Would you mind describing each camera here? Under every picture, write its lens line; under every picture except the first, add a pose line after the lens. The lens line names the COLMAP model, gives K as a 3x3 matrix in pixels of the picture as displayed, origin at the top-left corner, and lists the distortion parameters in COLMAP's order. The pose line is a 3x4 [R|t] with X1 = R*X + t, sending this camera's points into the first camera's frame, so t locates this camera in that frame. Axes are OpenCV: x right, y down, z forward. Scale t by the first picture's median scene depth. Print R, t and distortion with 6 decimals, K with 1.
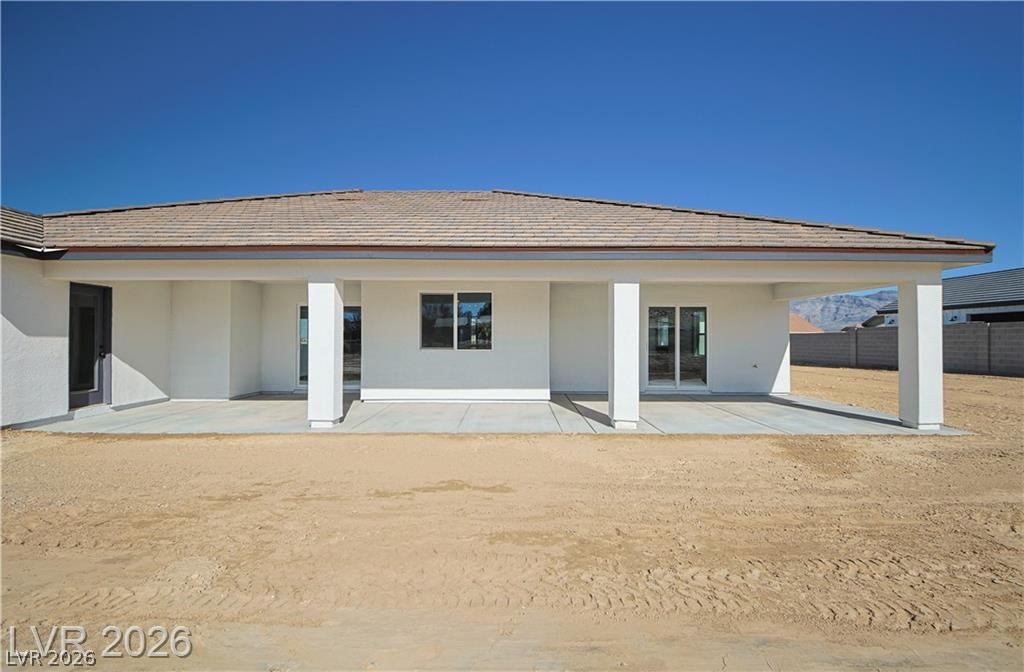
lens RADIAL K [[496.3, 0, 512.4], [0, 496.3, 318.2], [0, 0, 1]] dist [-0.003946, -0.000537]
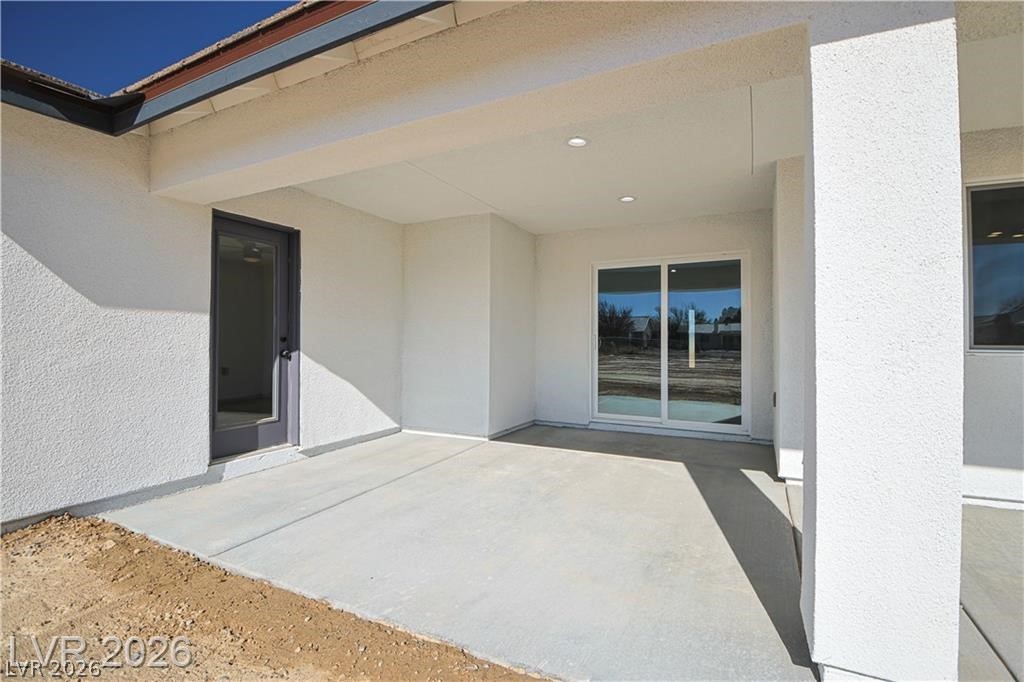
lens RADIAL K [[476.0, 0, 512.0], [0, 476.0, 341.0], [0, 0, 1]] dist [-0.000897, -0.000219]
pose [[0.901957, 0.001036, -0.431824, -0.377423], [0.014306, 0.999376, 0.032280, 0.046940], [0.431588, -0.035293, 0.901380, 0.635134]]
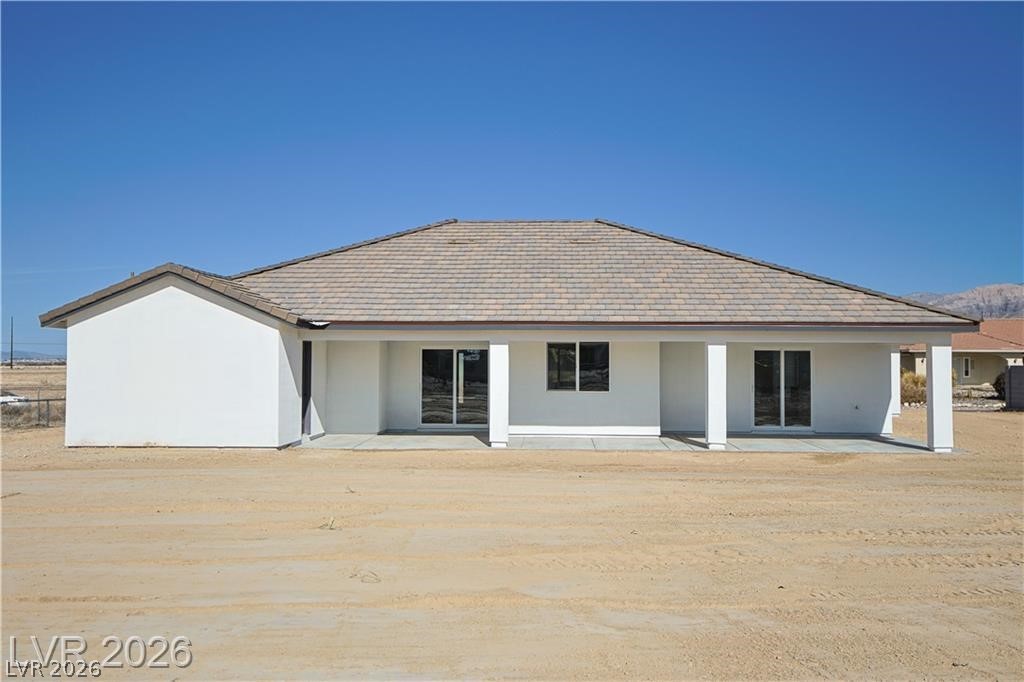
lens RADIAL K [[1152.2, 0, 510.4], [0, 1152.2, 329.2], [0, 0, 1]] dist [0.060054, 0.005149]
pose [[0.999240, 0.000017, -0.038968, -0.188712], [0.000636, 0.999859, 0.016752, -0.142497], [0.038963, -0.016764, 0.999100, -1.900019]]
